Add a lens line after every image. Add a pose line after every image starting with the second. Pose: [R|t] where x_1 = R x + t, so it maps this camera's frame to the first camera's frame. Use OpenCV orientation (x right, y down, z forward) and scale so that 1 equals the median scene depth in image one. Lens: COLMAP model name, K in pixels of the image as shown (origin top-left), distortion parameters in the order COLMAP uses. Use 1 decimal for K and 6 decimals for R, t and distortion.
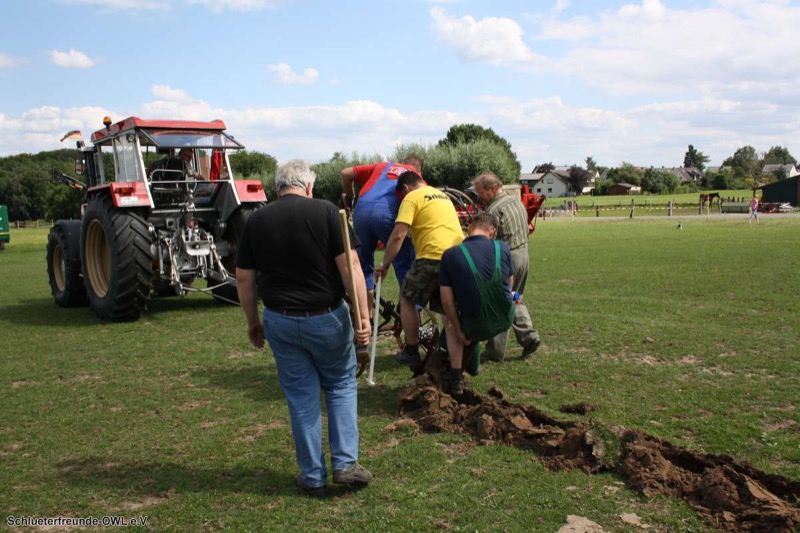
lens RADIAL K [[733.2, 0, 400.0], [0, 733.2, 266.5], [0, 0, 1]] dist [-0.132868, 0.132961]
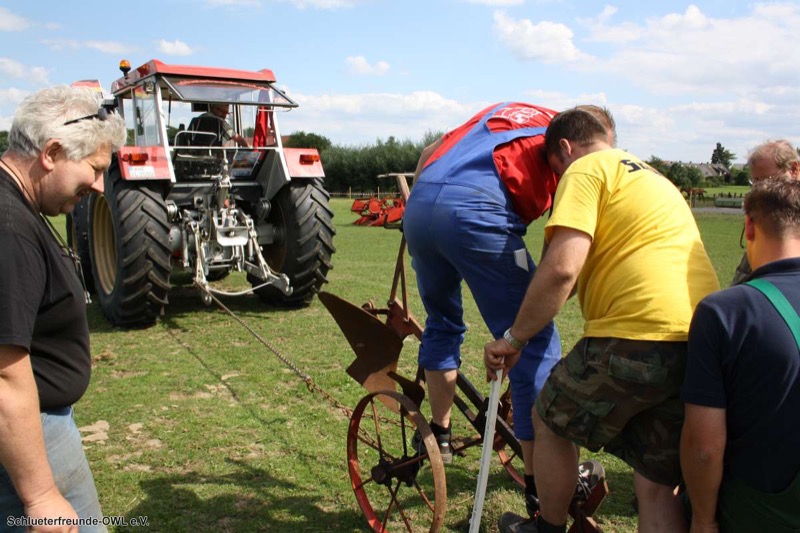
lens RADIAL K [[663.9, 0, 400.0], [0, 663.9, 266.5], [0, 0, 1]] dist [-0.160303, 0.141564]
pose [[0.997227, 0.051084, -0.054125, -0.061801], [-0.047679, 0.996909, 0.062446, -0.043854], [0.057148, -0.059693, 0.996580, 0.310803]]
